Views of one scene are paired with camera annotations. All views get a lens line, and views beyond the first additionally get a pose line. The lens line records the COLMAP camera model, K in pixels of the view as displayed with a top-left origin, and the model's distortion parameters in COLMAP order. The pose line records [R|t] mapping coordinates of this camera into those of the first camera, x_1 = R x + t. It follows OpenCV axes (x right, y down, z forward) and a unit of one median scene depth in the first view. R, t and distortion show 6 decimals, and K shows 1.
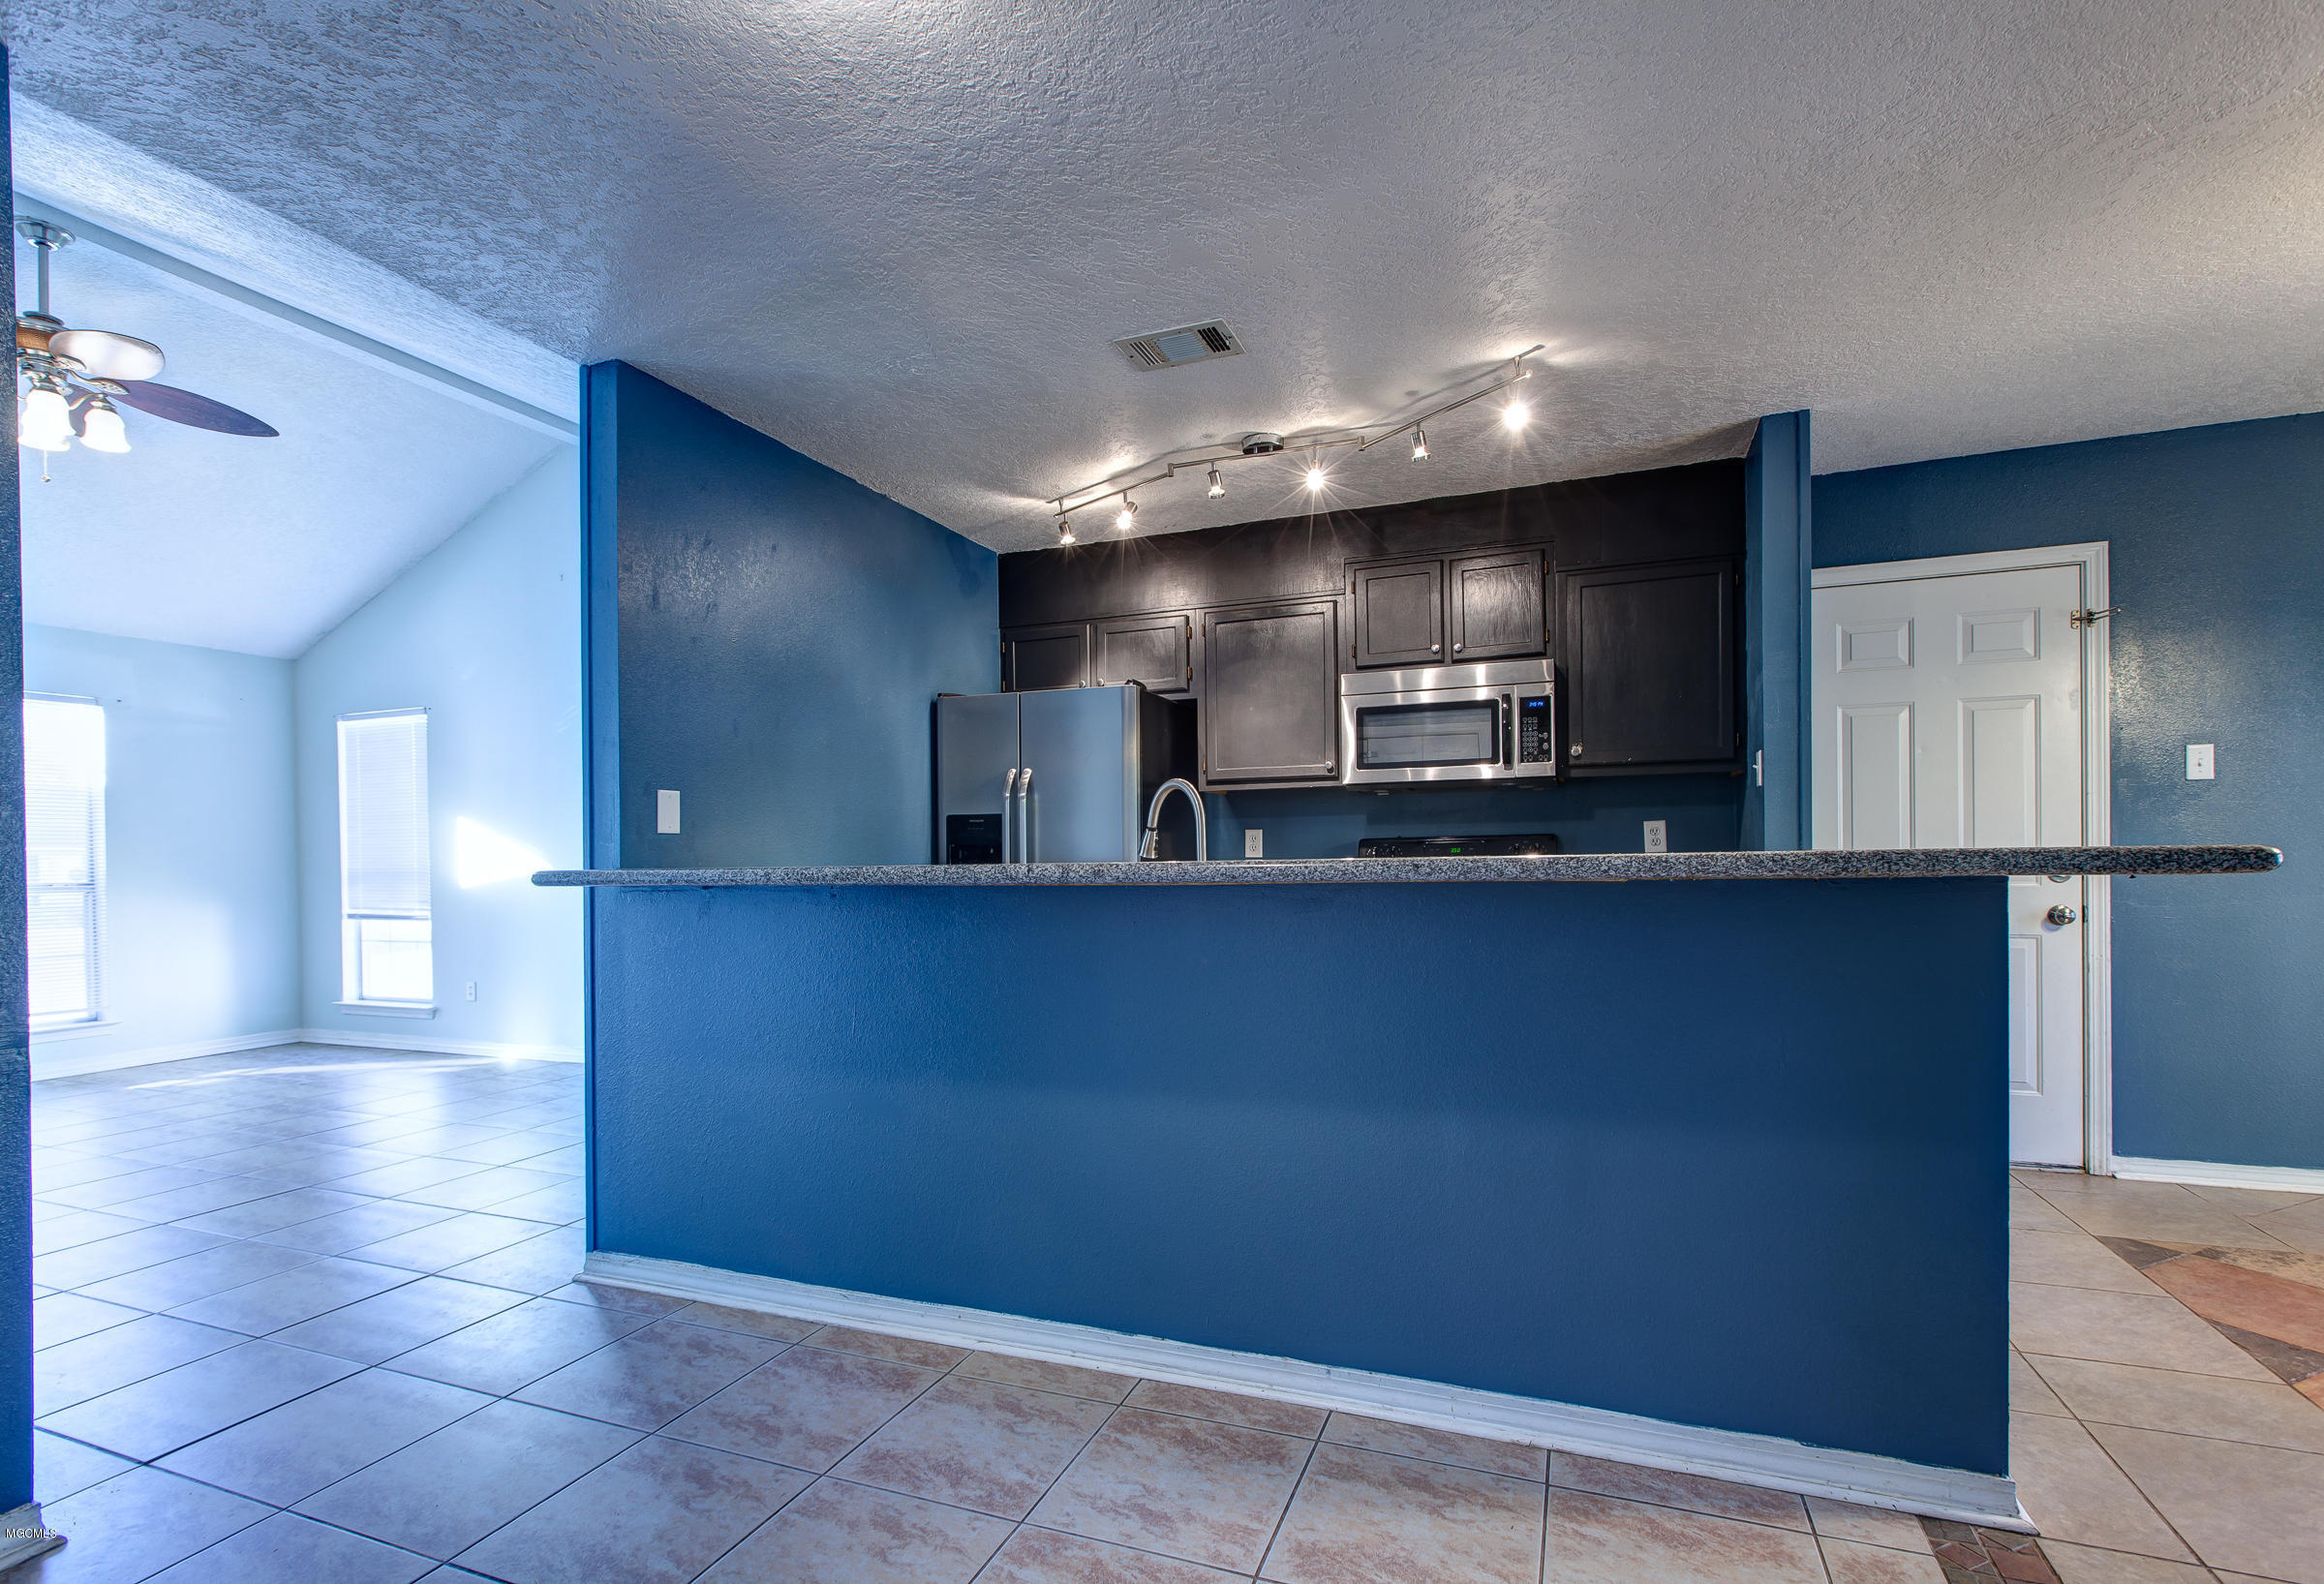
lens RADIAL K [[1097.8, 0, 1200.2], [0, 1097.8, 862.2], [0, 0, 1]] dist [0.000963, -0.001563]
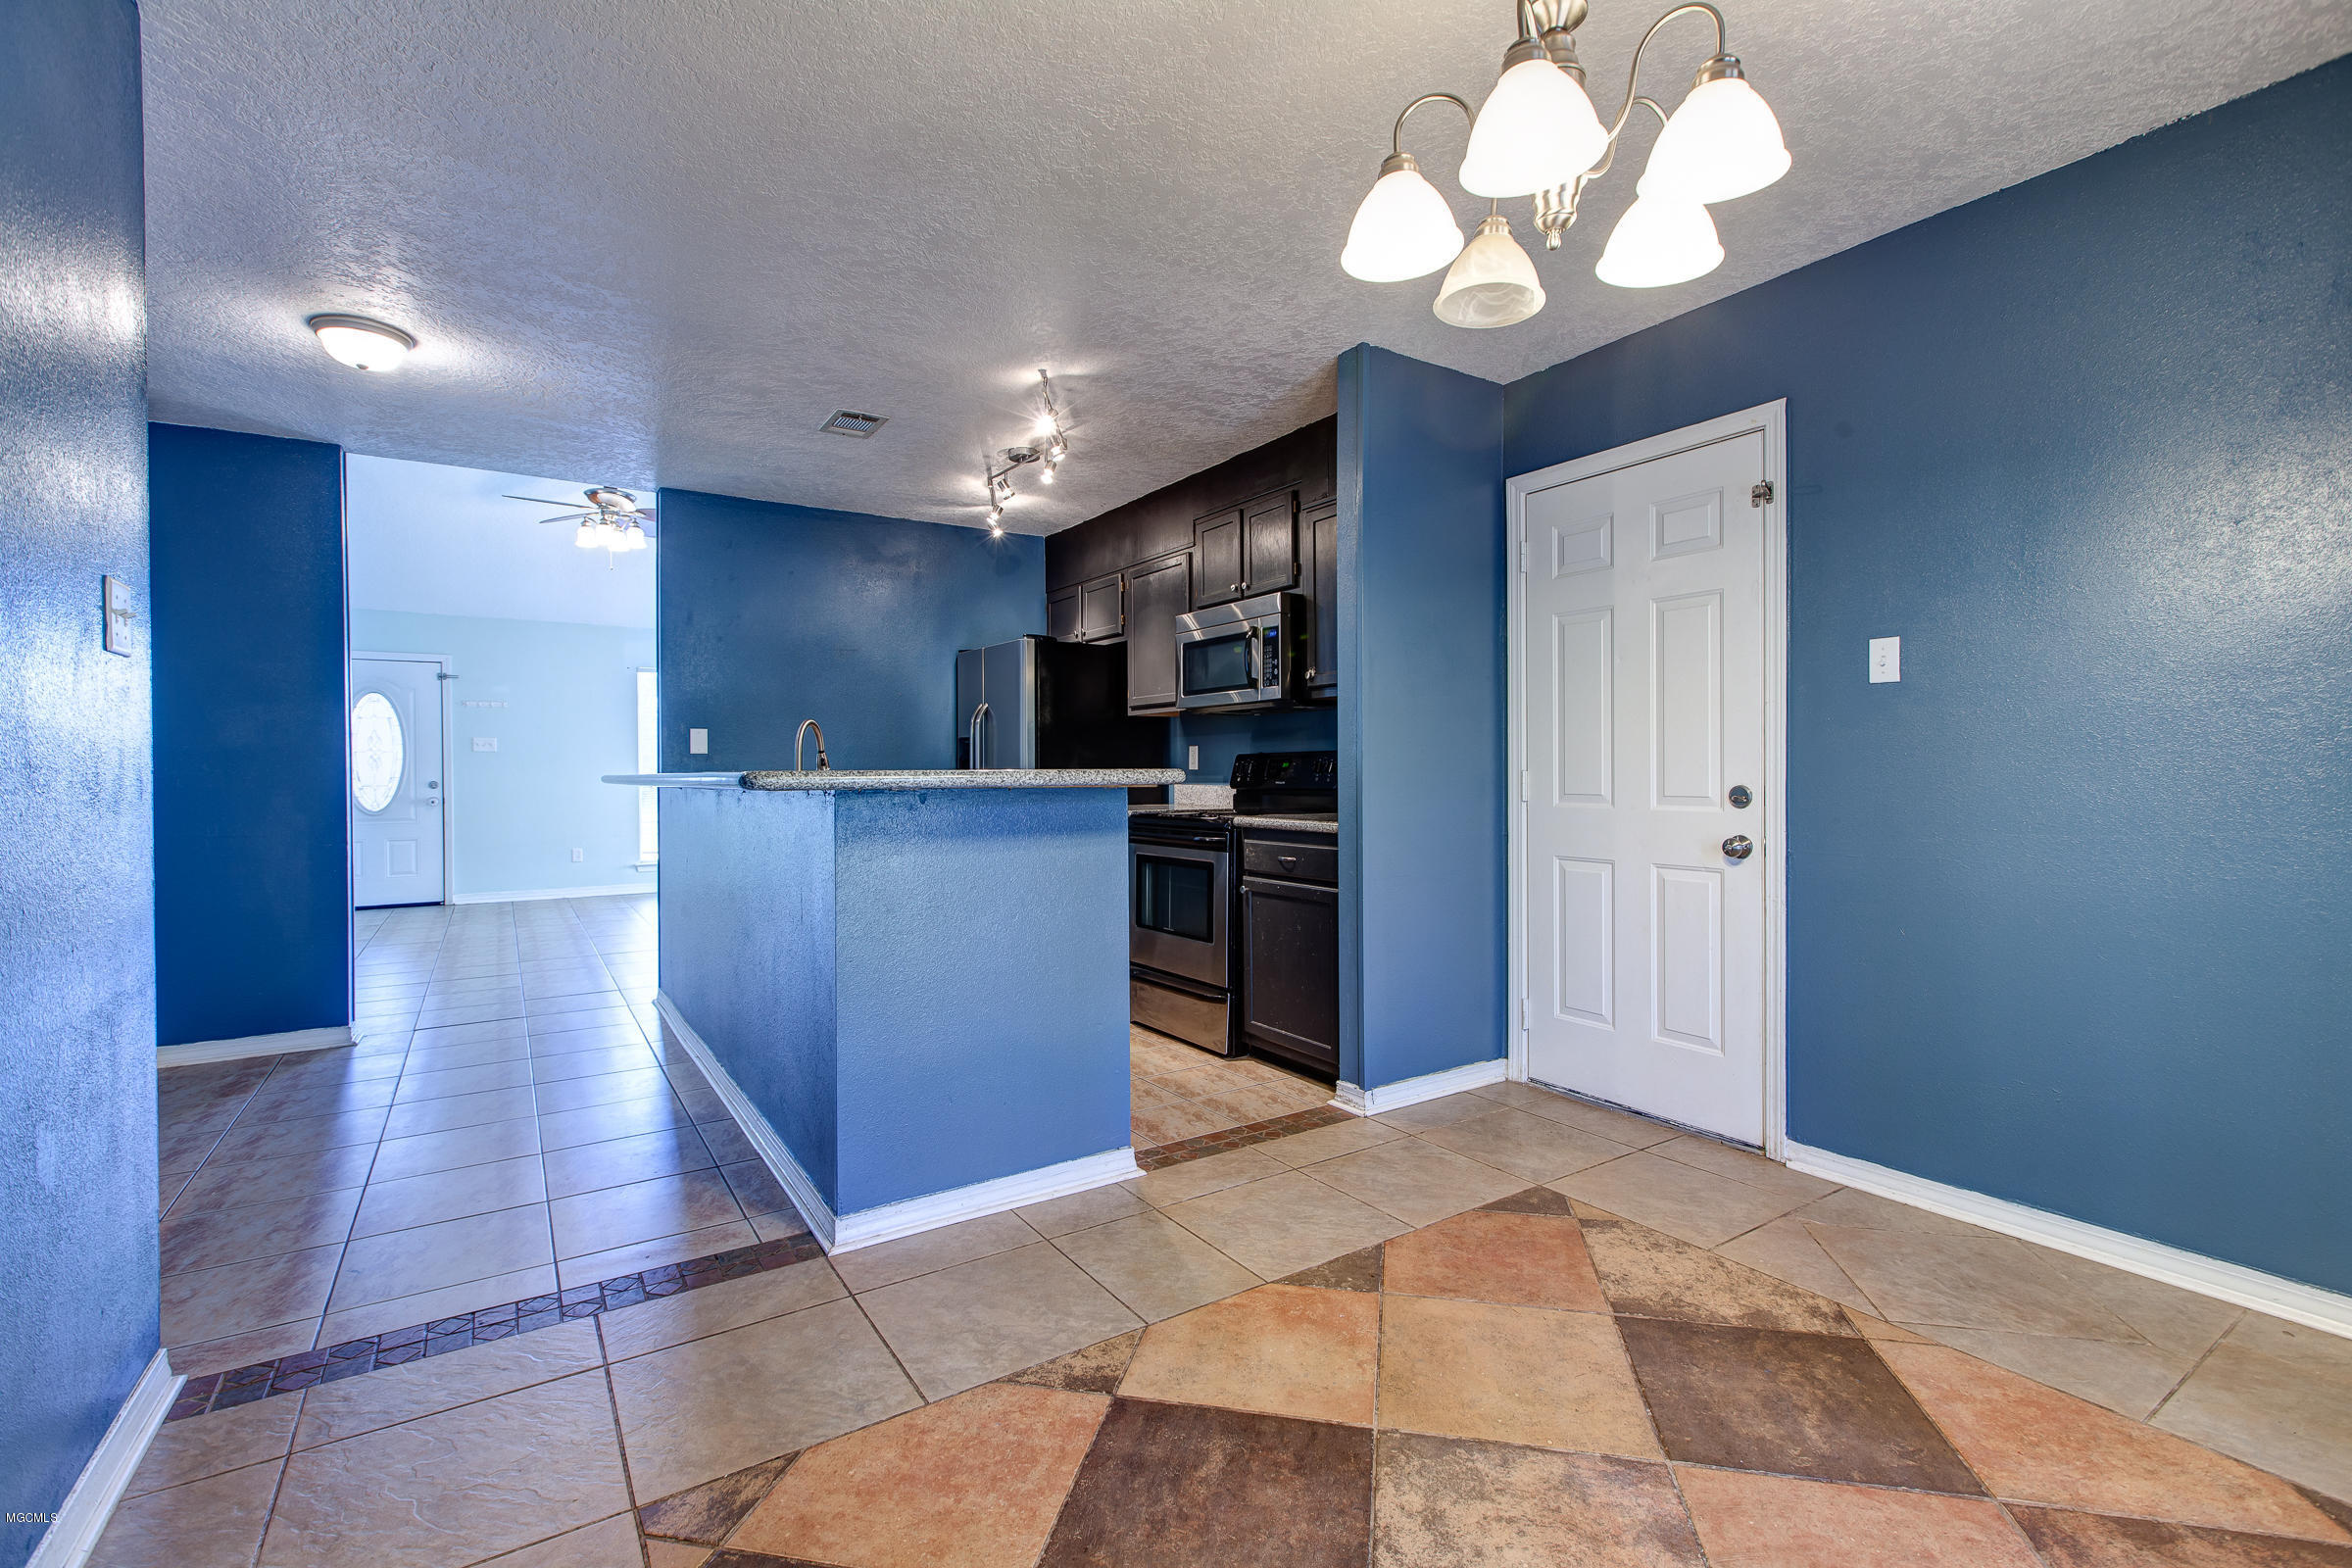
lens RADIAL K [[1109.8, 0, 1216.2], [0, 1109.8, 771.3], [0, 0, 1]] dist [0.003135, -0.002426]
pose [[0.802650, 0.009407, -0.596377, 0.901597], [-0.006815, 0.999955, 0.006602, -0.012000], [0.596412, -0.001234, 0.802678, 0.065307]]
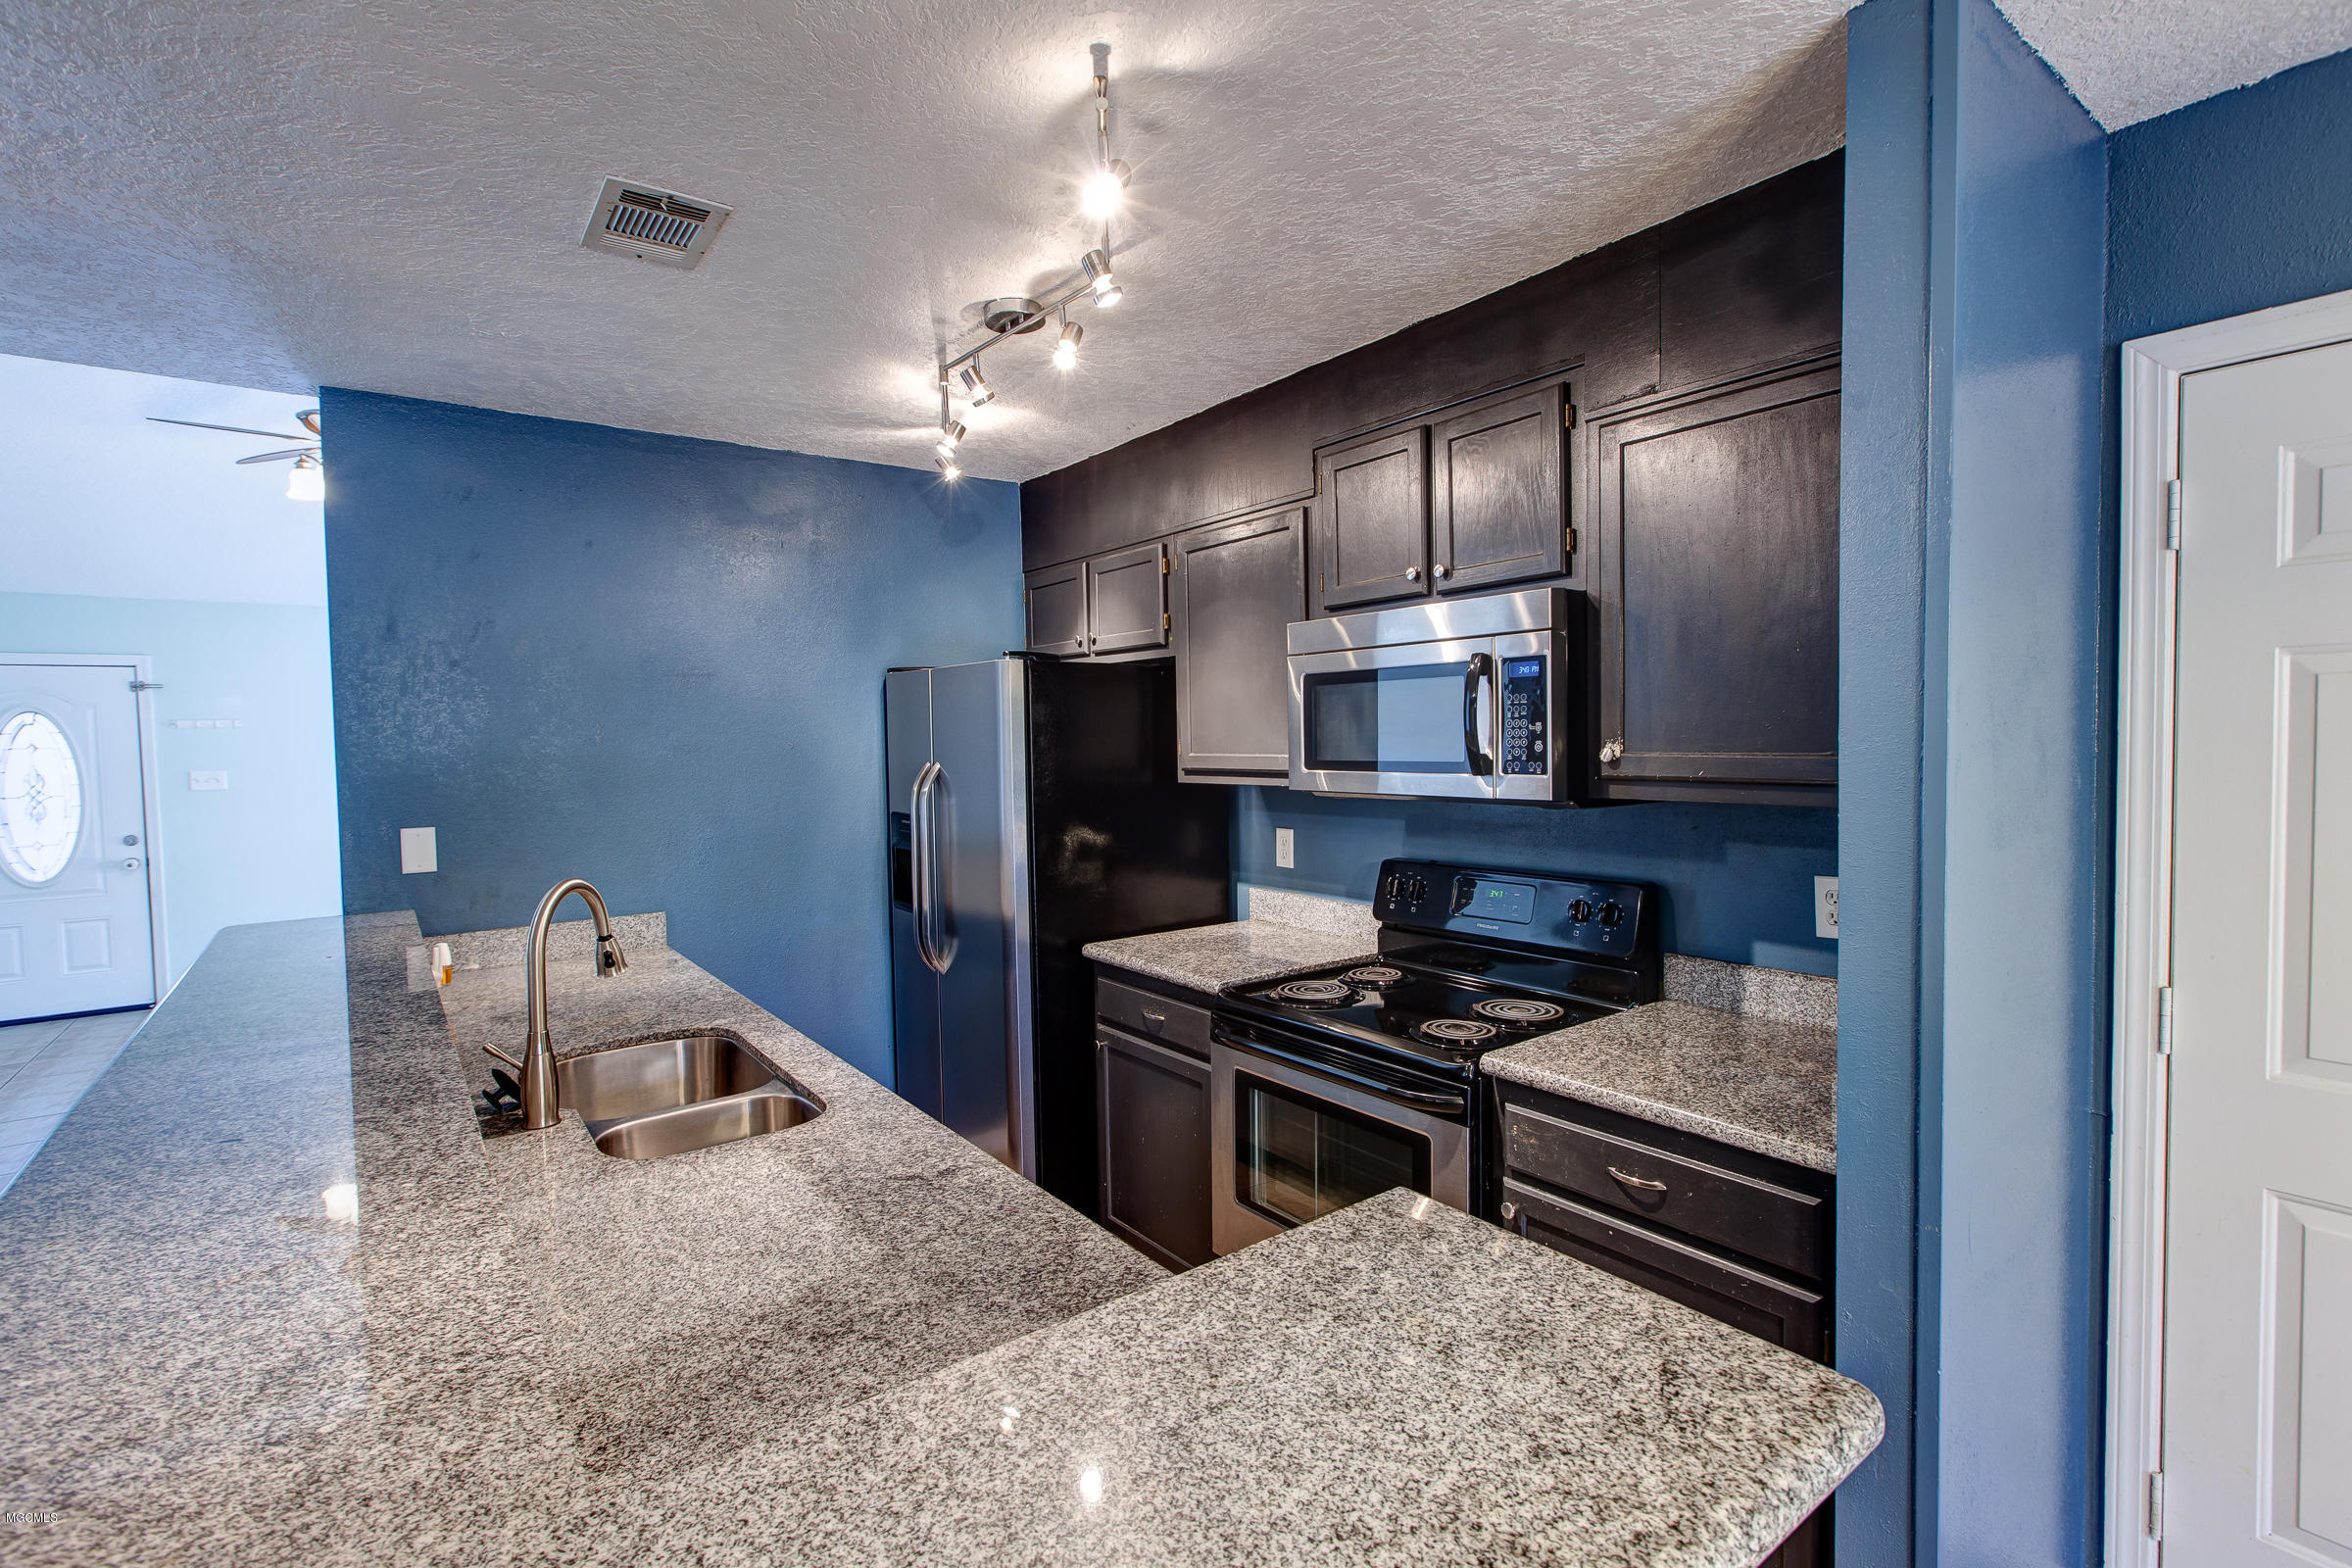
lens RADIAL K [[1109.8, 0, 1212.5], [0, 1109.8, 773.1], [0, 0, 1]] dist [0.003135, -0.002426]
pose [[0.839660, 0.019845, -0.542749, 0.464571], [0.005689, 0.998956, 0.045327, -0.114641], [0.543082, -0.041147, 0.838671, 0.424309]]
